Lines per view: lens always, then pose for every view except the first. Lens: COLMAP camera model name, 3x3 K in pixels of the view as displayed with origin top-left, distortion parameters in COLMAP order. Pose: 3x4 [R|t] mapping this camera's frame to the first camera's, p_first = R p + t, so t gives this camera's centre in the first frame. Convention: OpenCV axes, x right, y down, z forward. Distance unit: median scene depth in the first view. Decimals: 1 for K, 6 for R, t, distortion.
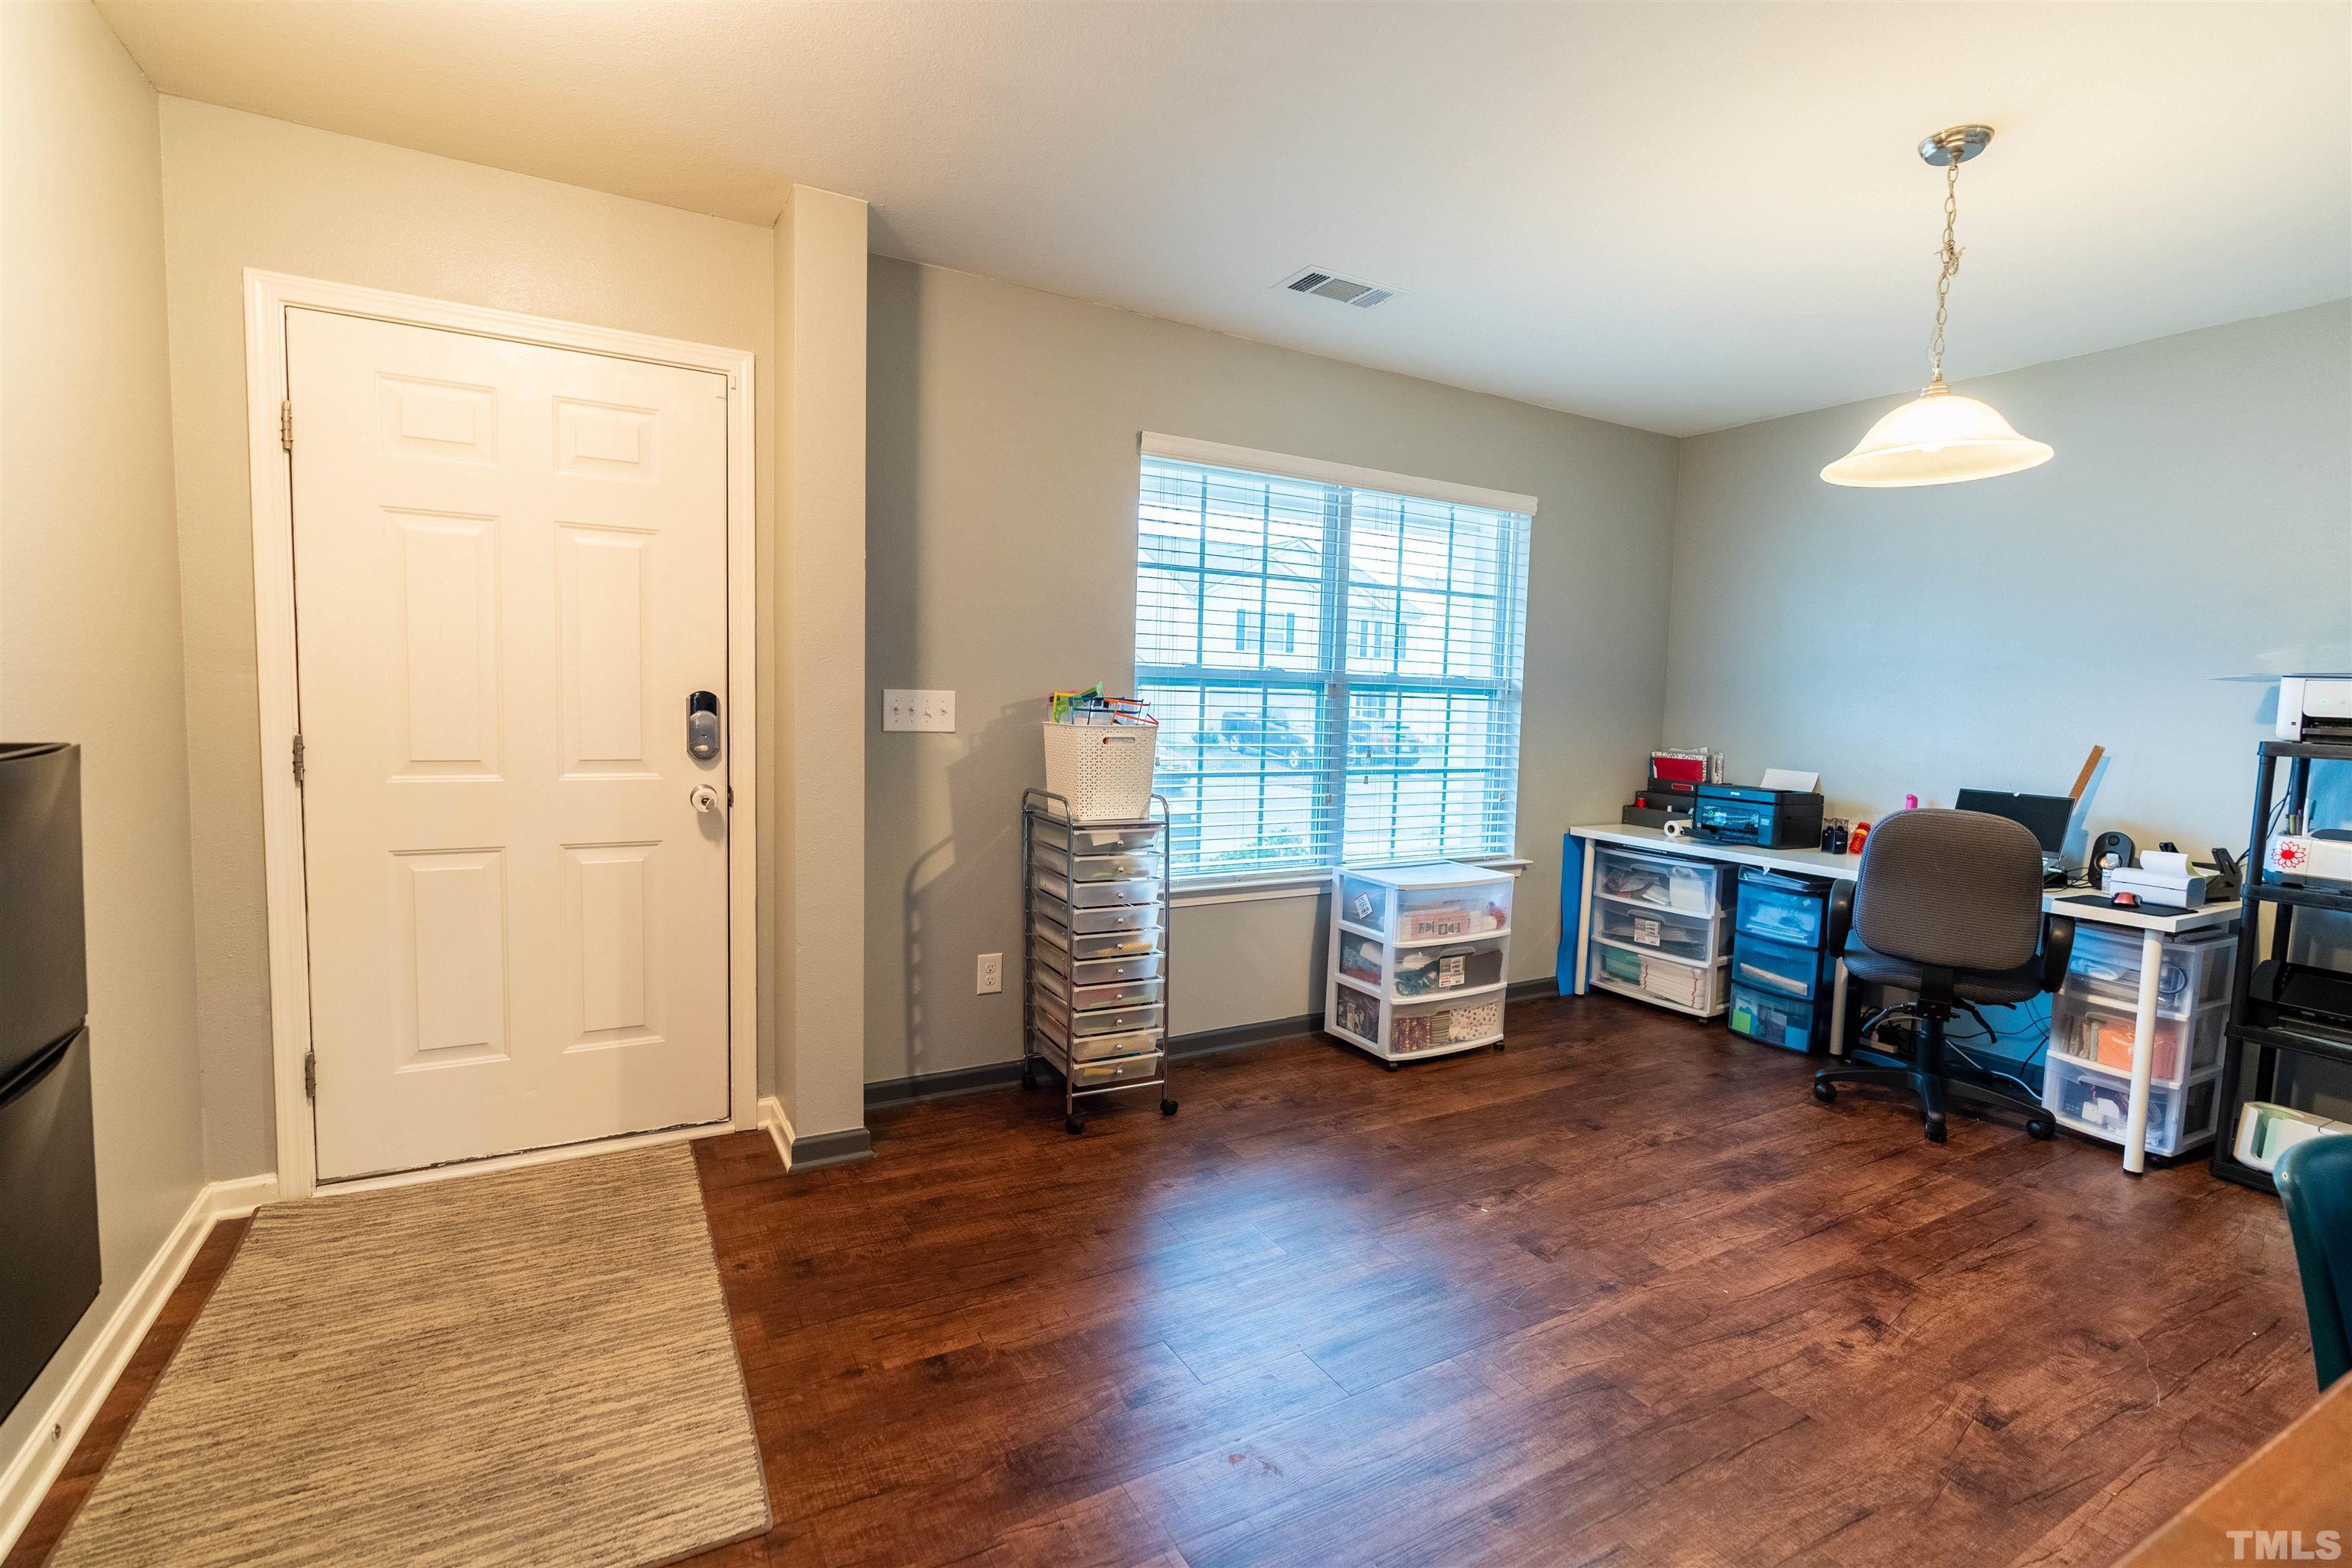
lens RADIAL K [[1066.0, 0, 1176.7], [0, 1066.0, 772.5], [0, 0, 1]] dist [-0.005774, 0.002151]
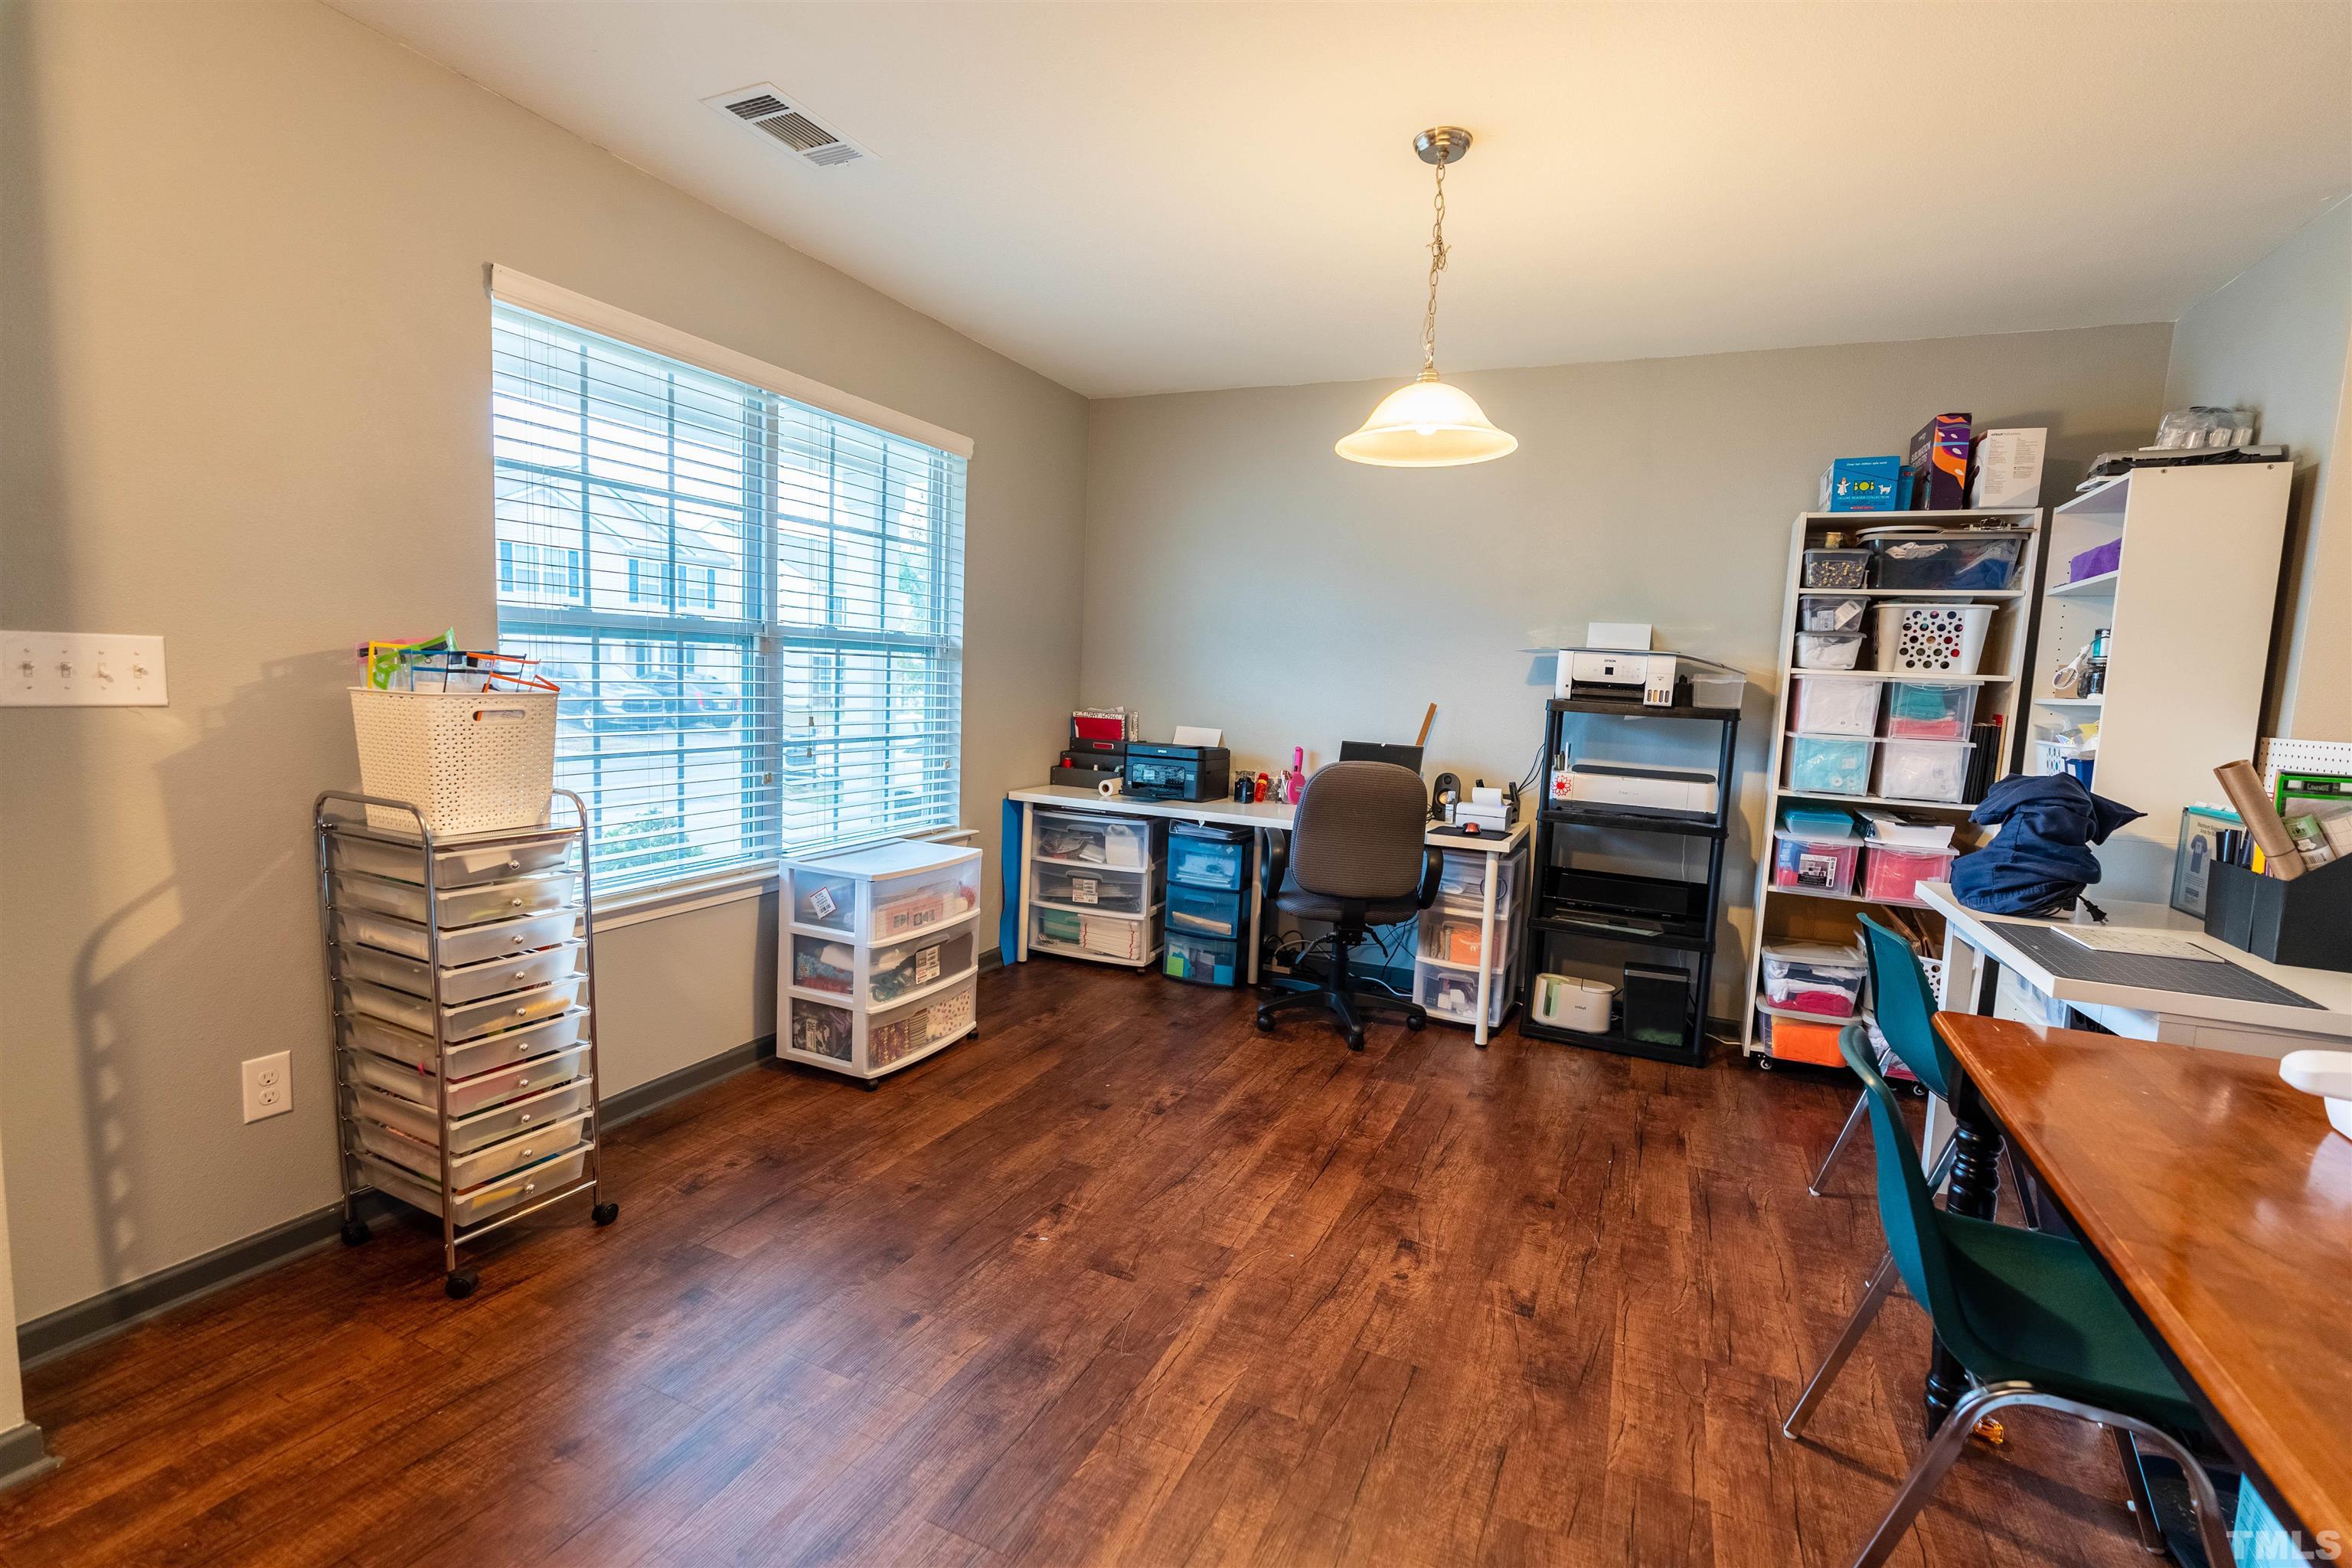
lens RADIAL K [[1066.0, 0, 1178.2], [0, 1066.0, 779.6], [0, 0, 1]] dist [-0.005774, 0.002151]
pose [[0.813379, -0.054060, 0.579217, -0.093083], [0.025717, 0.998041, 0.057037, -0.015654], [-0.581165, -0.031497, 0.813176, 0.182446]]
